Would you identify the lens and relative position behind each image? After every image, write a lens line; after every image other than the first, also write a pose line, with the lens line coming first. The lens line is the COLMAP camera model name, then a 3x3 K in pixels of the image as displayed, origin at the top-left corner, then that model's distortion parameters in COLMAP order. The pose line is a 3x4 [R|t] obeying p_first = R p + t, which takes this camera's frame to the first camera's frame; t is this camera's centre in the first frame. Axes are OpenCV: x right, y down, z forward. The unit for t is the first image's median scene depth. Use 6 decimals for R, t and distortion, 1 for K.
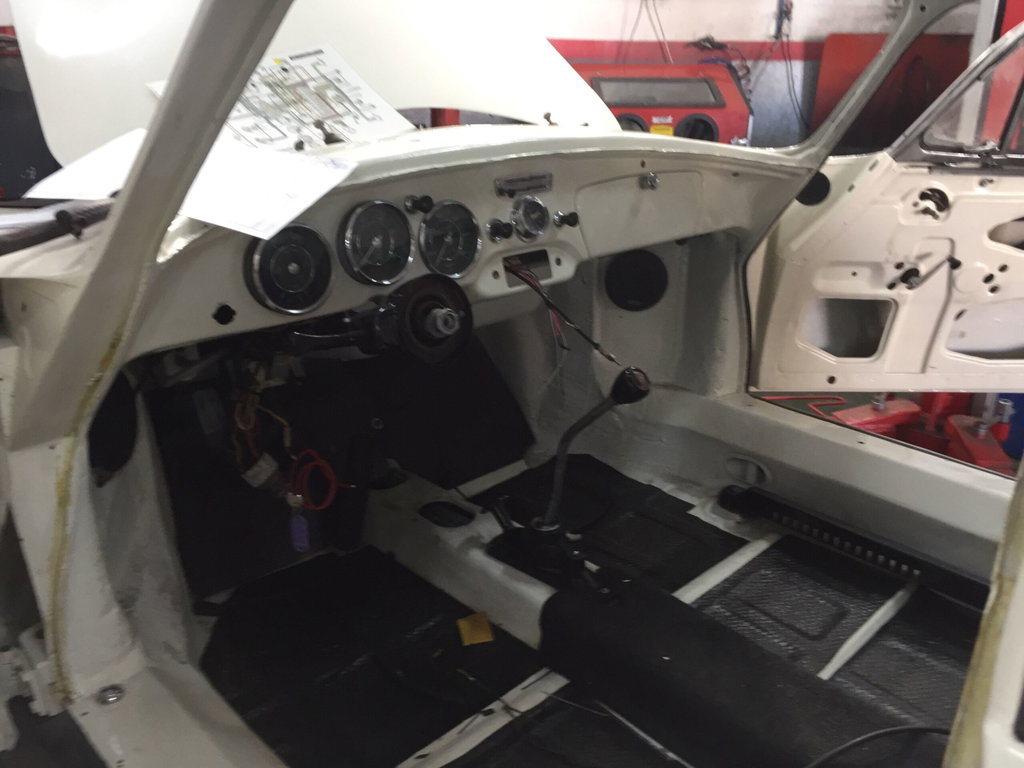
lens RADIAL K [[874.4, 0, 510.7], [0, 874.4, 385.3], [0, 0, 1]] dist [-0.012660, -0.013958]
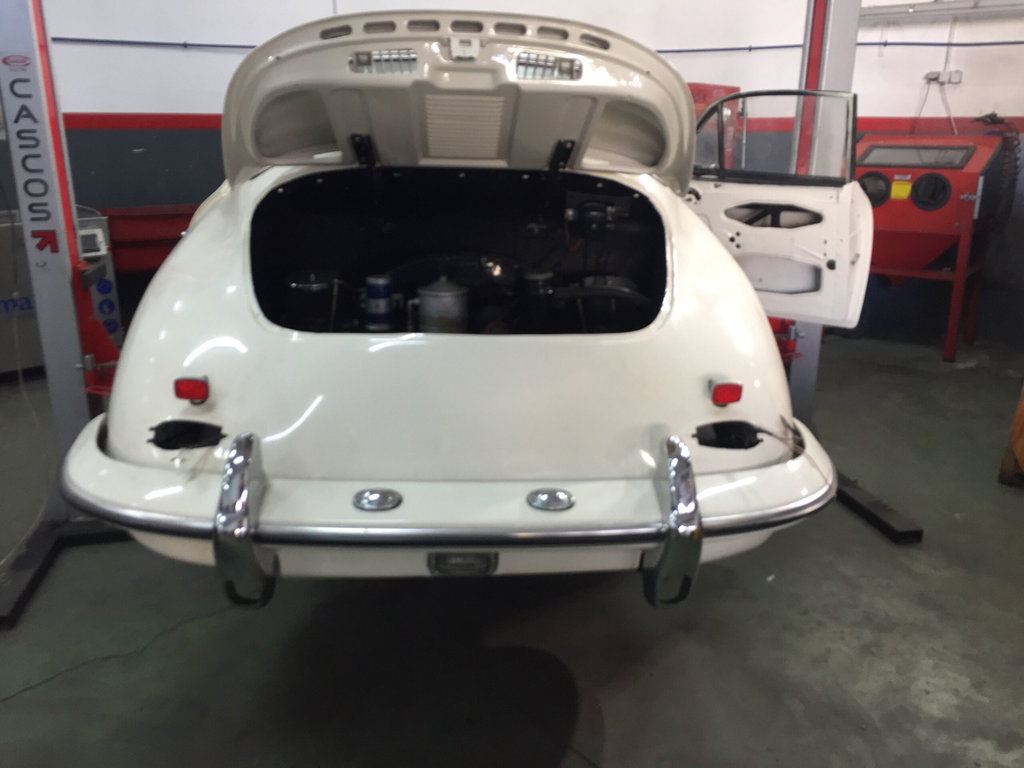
lens RADIAL K [[874.4, 0, 512.5], [0, 874.4, 383.4], [0, 0, 1]] dist [-0.012660, -0.013958]
pose [[0.741082, 0.182354, -0.646176, 0.629130], [-0.236097, 0.971723, 0.003451, 0.120255], [0.628534, 0.150003, 0.763180, -0.287931]]
